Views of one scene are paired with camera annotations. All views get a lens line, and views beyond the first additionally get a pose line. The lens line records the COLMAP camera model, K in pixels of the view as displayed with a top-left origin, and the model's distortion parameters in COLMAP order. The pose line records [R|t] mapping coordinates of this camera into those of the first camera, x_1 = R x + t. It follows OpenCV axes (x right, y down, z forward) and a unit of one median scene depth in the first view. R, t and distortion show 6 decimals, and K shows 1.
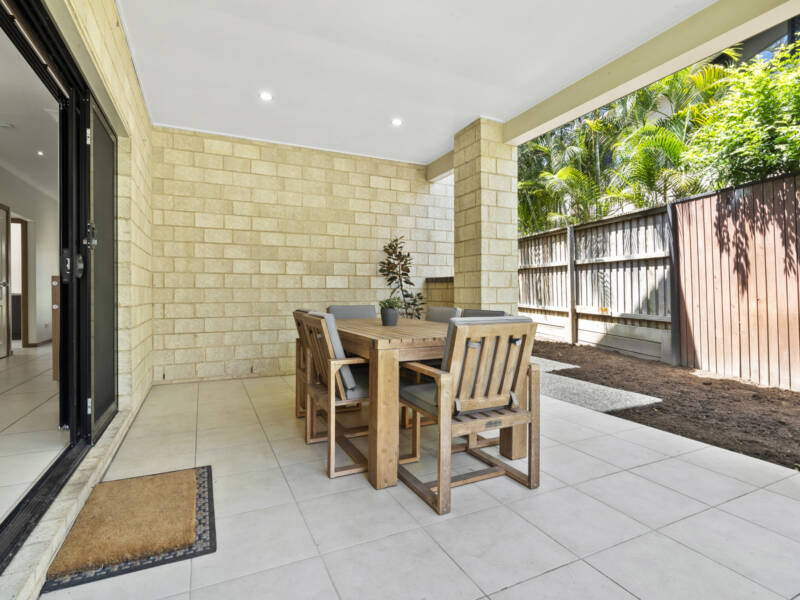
lens RADIAL K [[411.3, 0, 399.1], [0, 411.3, 293.7], [0, 0, 1]] dist [-0.010232, 0.001664]
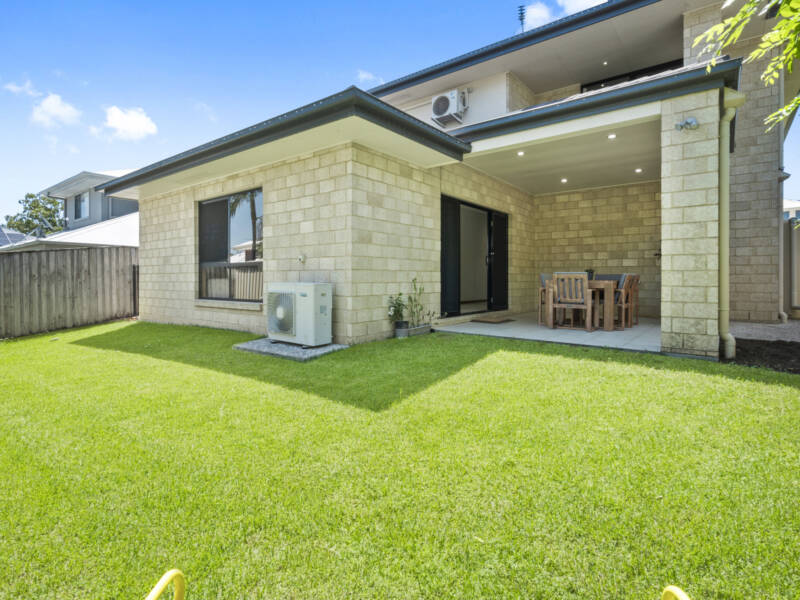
lens RADIAL K [[411.3, 0, 399.5], [0, 411.3, 294.9], [0, 0, 1]] dist [-0.010232, 0.001664]
pose [[0.454107, 0.036837, -0.890185, 0.989271], [-0.005967, 0.999248, 0.038307, 0.048291], [0.890927, -0.012084, 0.453986, -0.637009]]
